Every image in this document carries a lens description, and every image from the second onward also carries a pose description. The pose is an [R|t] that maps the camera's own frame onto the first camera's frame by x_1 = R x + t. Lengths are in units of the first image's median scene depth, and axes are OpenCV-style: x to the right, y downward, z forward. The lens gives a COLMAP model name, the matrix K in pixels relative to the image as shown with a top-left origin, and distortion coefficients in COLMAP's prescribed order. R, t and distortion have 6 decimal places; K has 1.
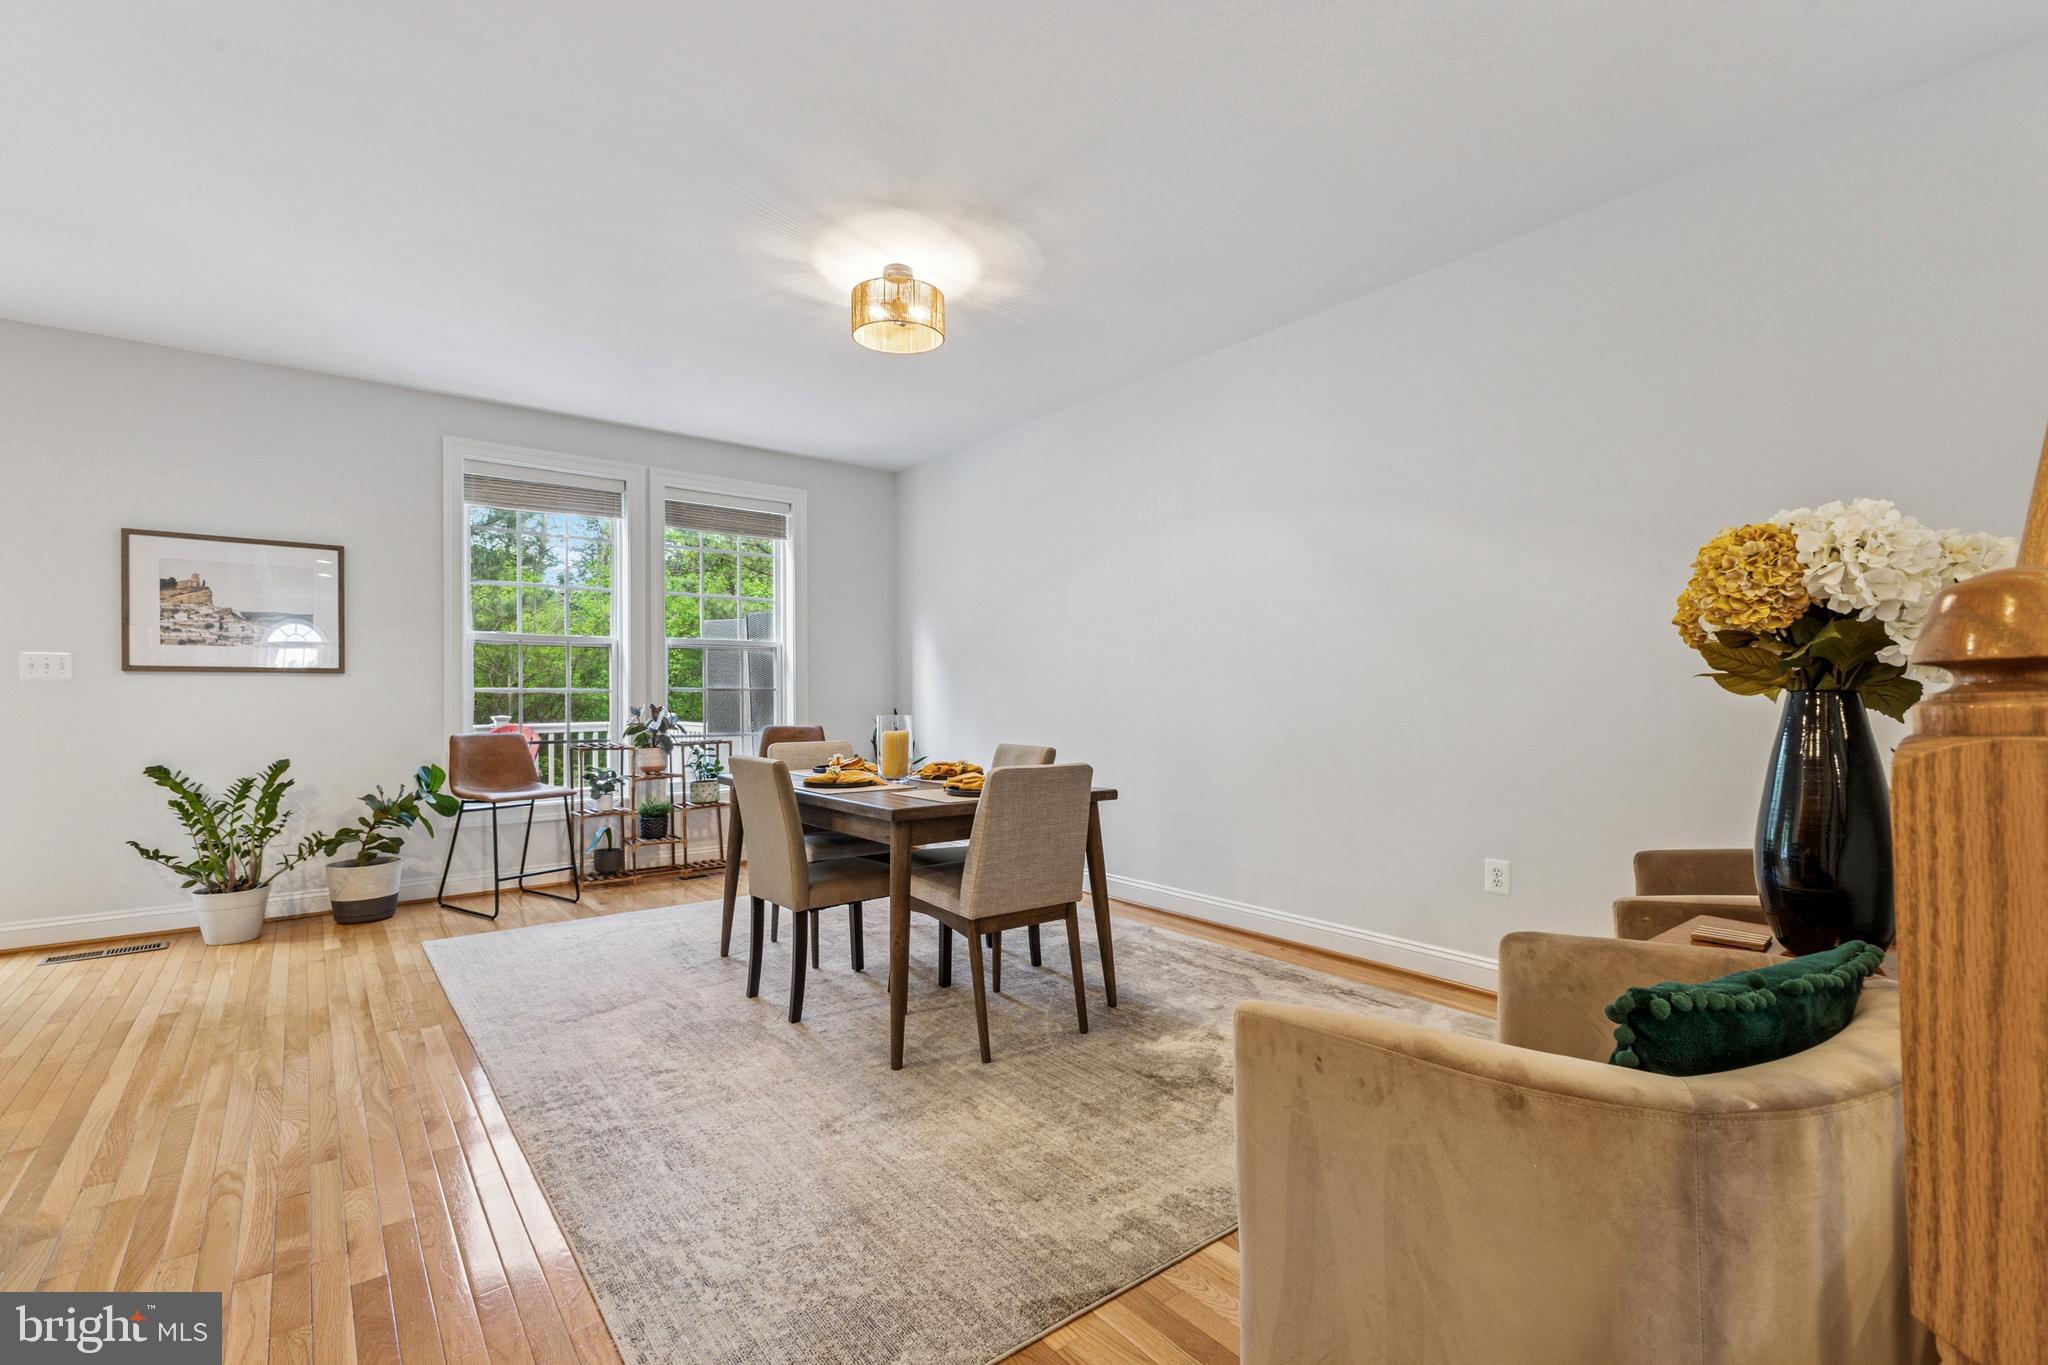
lens RADIAL K [[918.5, 0, 1030.2], [0, 918.5, 691.5], [0, 0, 1]] dist [0.014353, -0.000272]
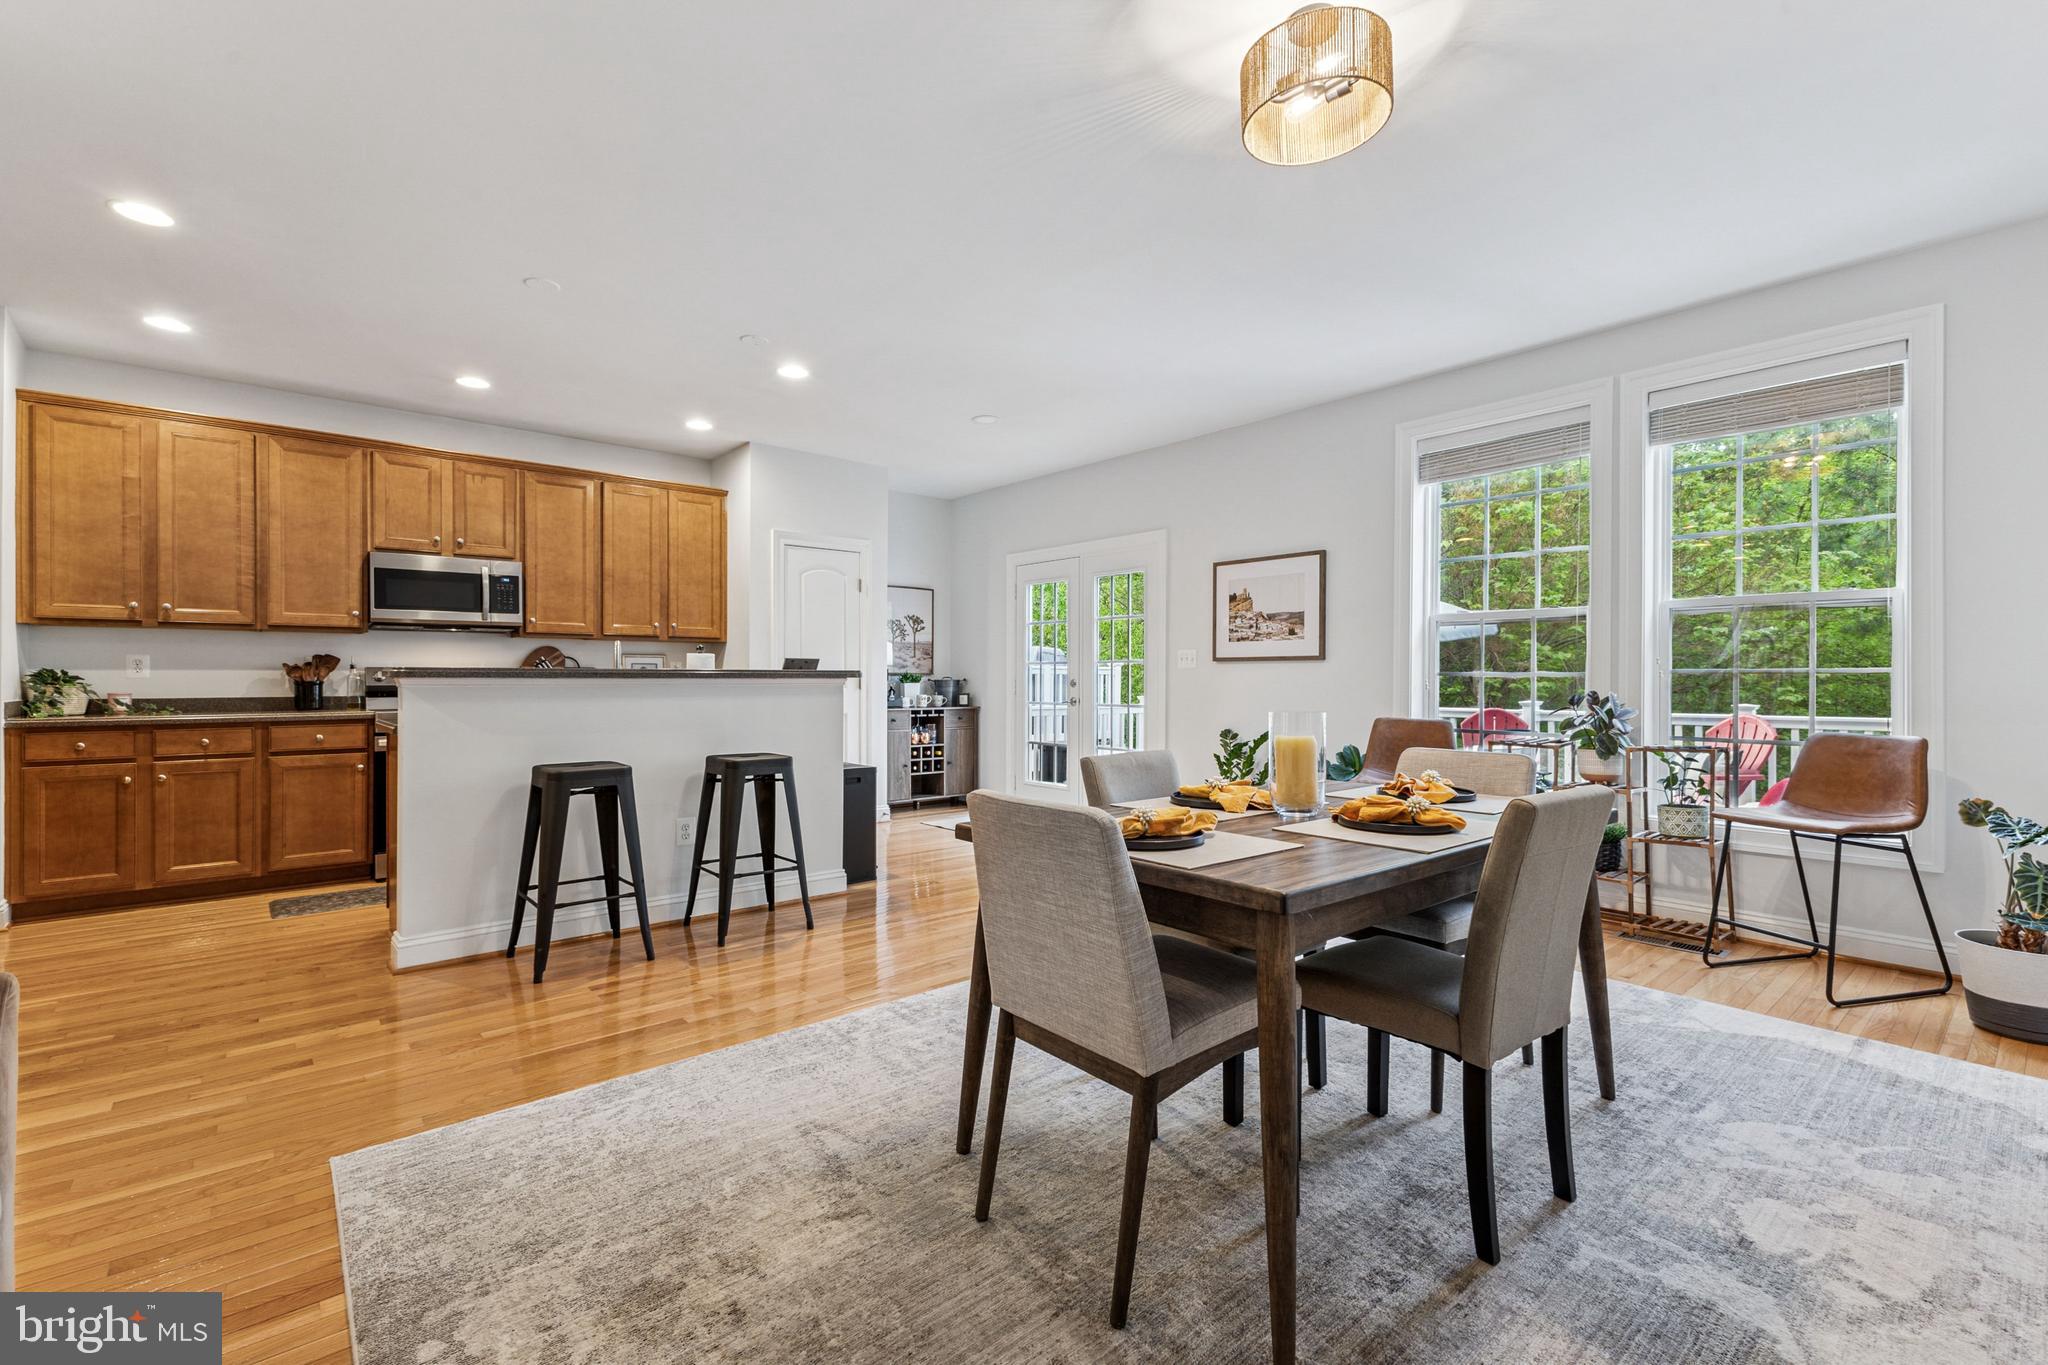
lens RADIAL K [[889.7, 0, 1026.8], [0, 889.7, 678.7], [0, 0, 1]] dist [0.012287, -0.004797]
pose [[0.037551, 0.002614, -0.999291, 0.398313], [0.000403, 0.999996, 0.002631, 0.001055], [0.999295, -0.000501, 0.037550, 0.655611]]
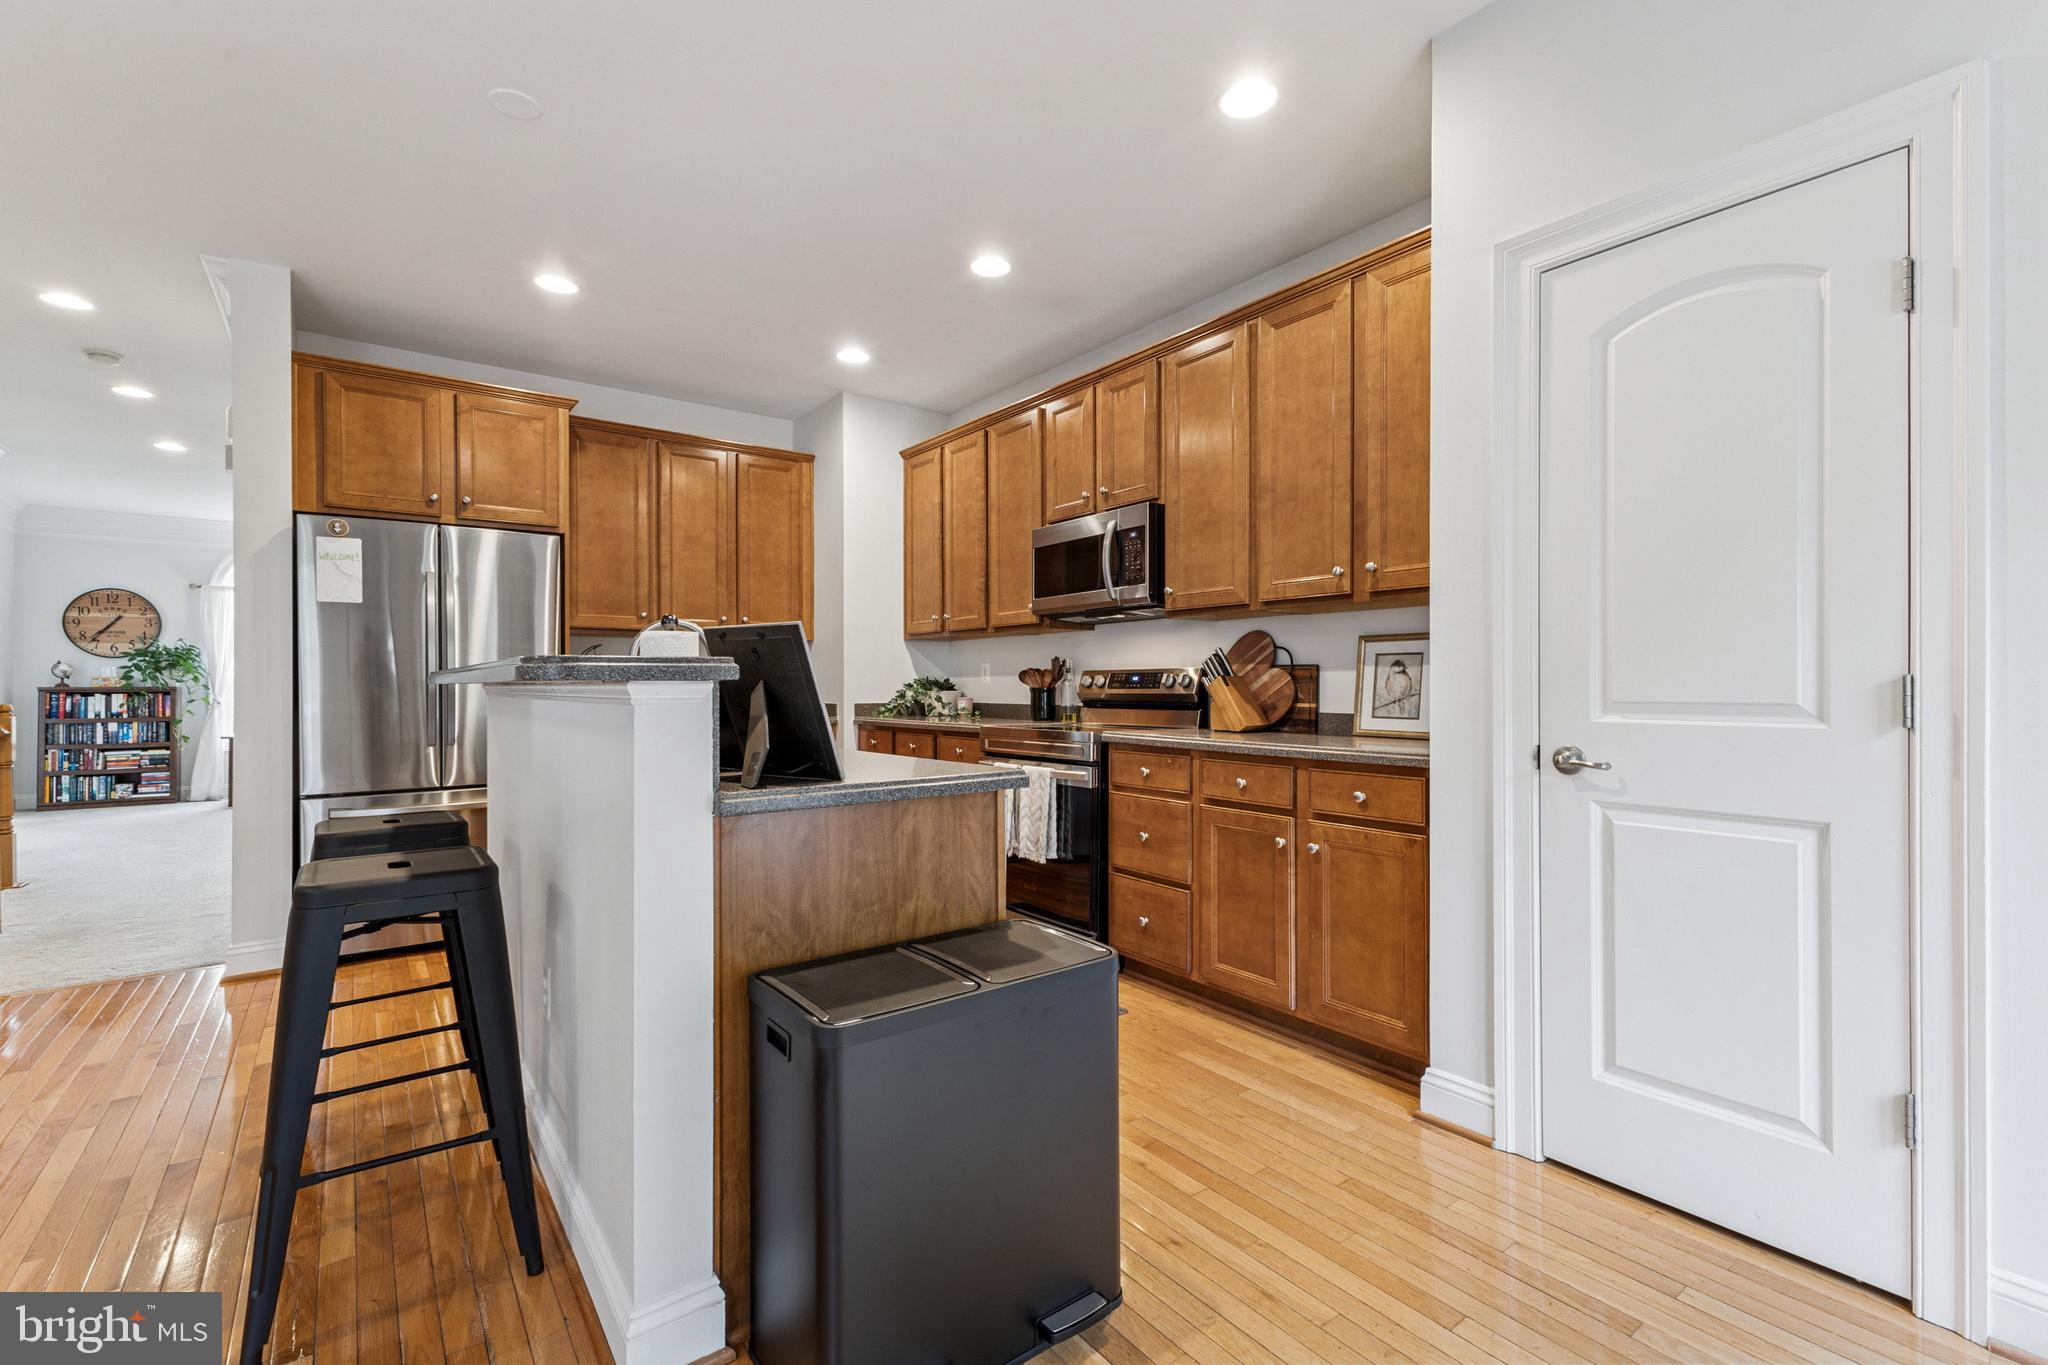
lens RADIAL K [[889.7, 0, 1026.8], [0, 889.7, 678.7], [0, 0, 1]] dist [0.012287, -0.004797]
pose [[-0.999902, 0.002002, 0.013857, -0.834856], [0.001881, 0.999960, -0.008745, 0.005377], [-0.013874, -0.008718, -0.999866, 0.794730]]
